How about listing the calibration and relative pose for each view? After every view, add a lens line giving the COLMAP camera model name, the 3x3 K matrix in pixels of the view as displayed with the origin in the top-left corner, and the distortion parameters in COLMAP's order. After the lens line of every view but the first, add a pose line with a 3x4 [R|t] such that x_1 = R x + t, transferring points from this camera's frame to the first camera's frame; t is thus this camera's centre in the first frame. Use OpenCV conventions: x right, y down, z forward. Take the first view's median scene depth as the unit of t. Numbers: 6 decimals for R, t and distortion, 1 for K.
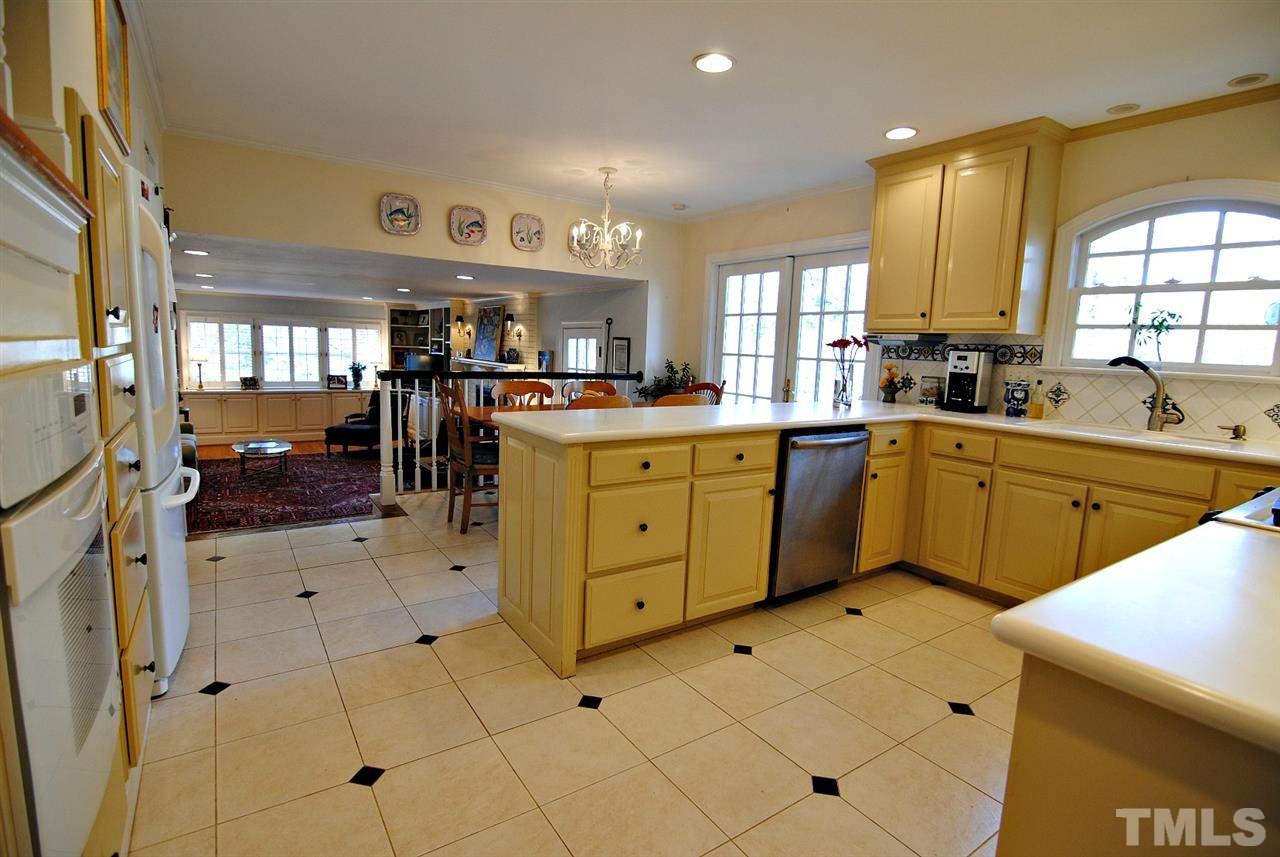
lens RADIAL K [[622.0, 0, 640.0], [0, 622.0, 428.5], [0, 0, 1]] dist [-0.000212, -0.000317]
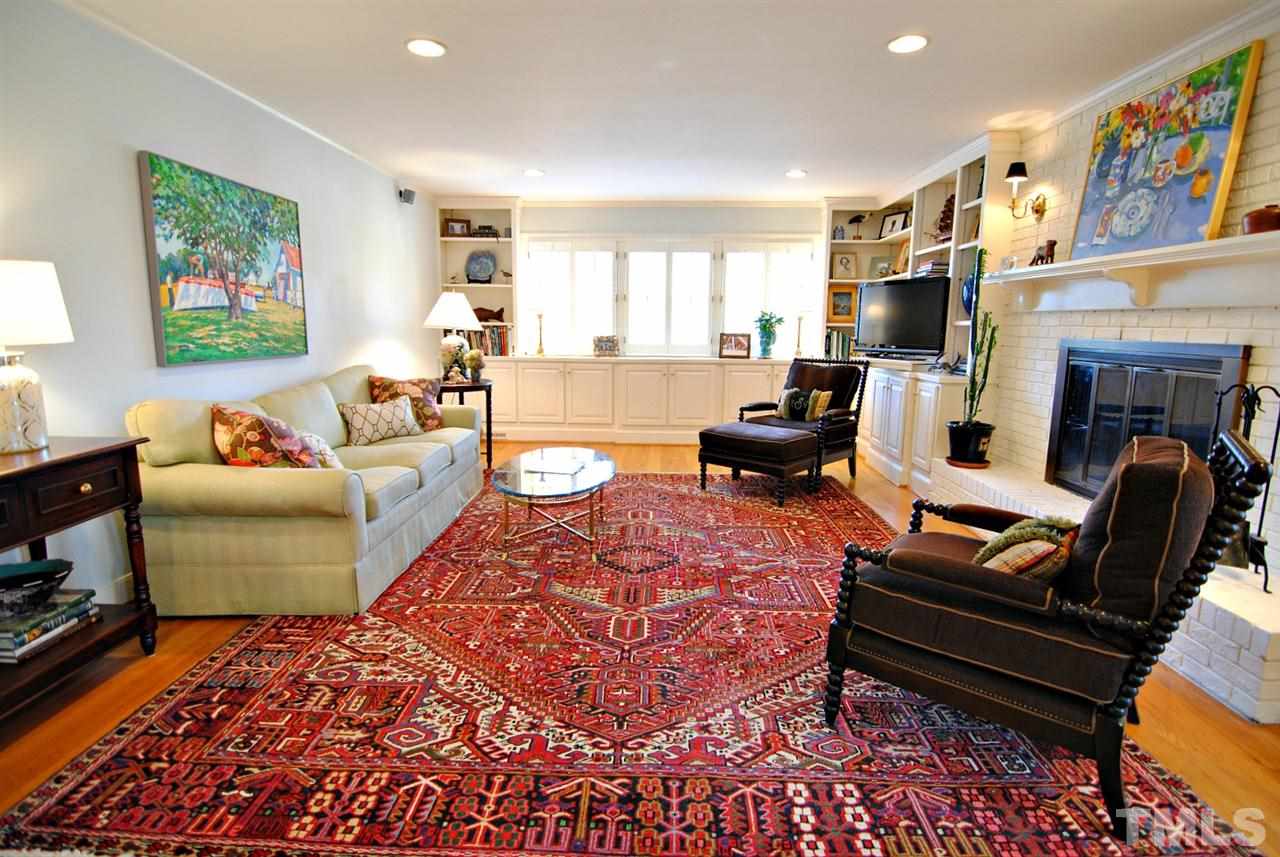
lens RADIAL K [[622.0, 0, 640.0], [0, 622.0, 428.5], [0, 0, 1]] dist [-0.000212, -0.000317]
pose [[0.807792, 0.064811, -0.585894, -0.220505], [-0.054946, 0.997889, 0.034631, -0.013413], [0.586901, 0.004218, 0.809647, 0.493908]]
